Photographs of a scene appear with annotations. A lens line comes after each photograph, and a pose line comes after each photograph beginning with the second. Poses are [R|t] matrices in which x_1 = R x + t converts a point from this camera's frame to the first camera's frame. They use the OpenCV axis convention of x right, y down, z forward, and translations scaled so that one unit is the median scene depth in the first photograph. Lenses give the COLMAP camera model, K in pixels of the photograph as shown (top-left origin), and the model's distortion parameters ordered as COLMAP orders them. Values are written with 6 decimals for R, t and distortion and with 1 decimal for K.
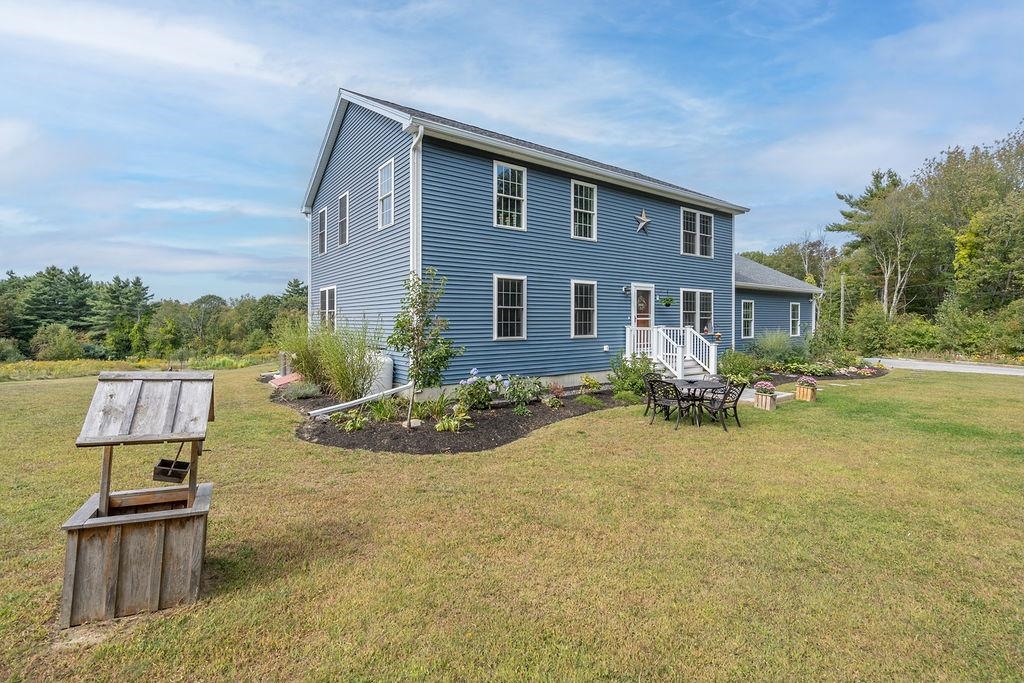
lens RADIAL K [[471.6, 0, 513.9], [0, 471.6, 326.0], [0, 0, 1]] dist [0.003513, 0.000305]
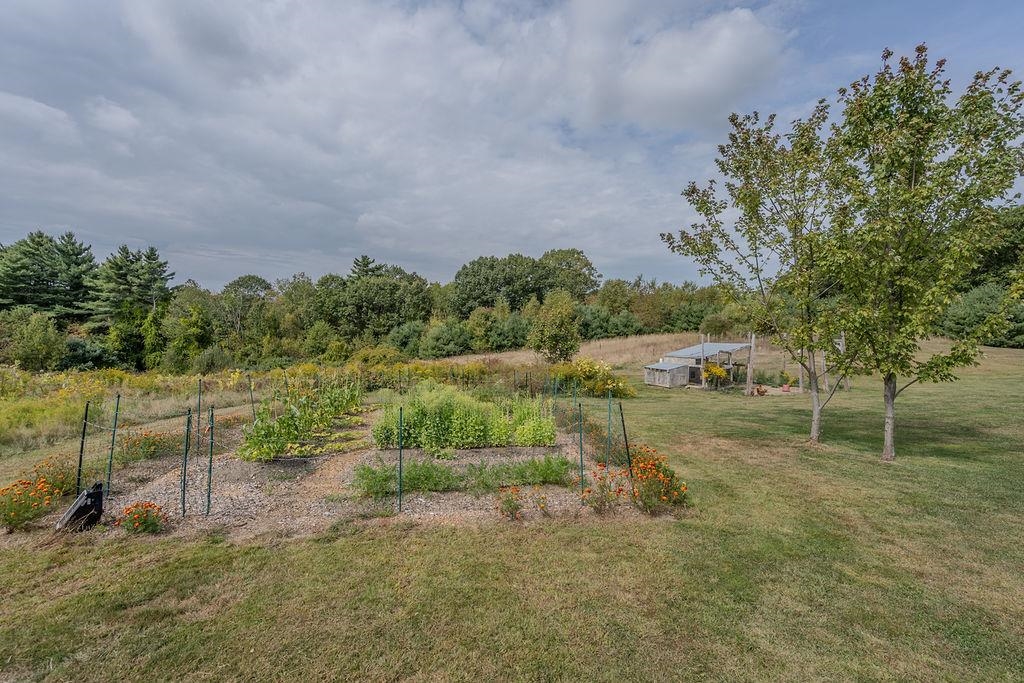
lens RADIAL K [[471.6, 0, 509.2], [0, 471.6, 340.7], [0, 0, 1]] dist [0.003513, 0.000305]
pose [[0.998796, 0.015512, -0.046536, -0.224158], [-0.014691, 0.999731, 0.017944, 0.016404], [0.046802, -0.017238, 0.998755, 0.312572]]
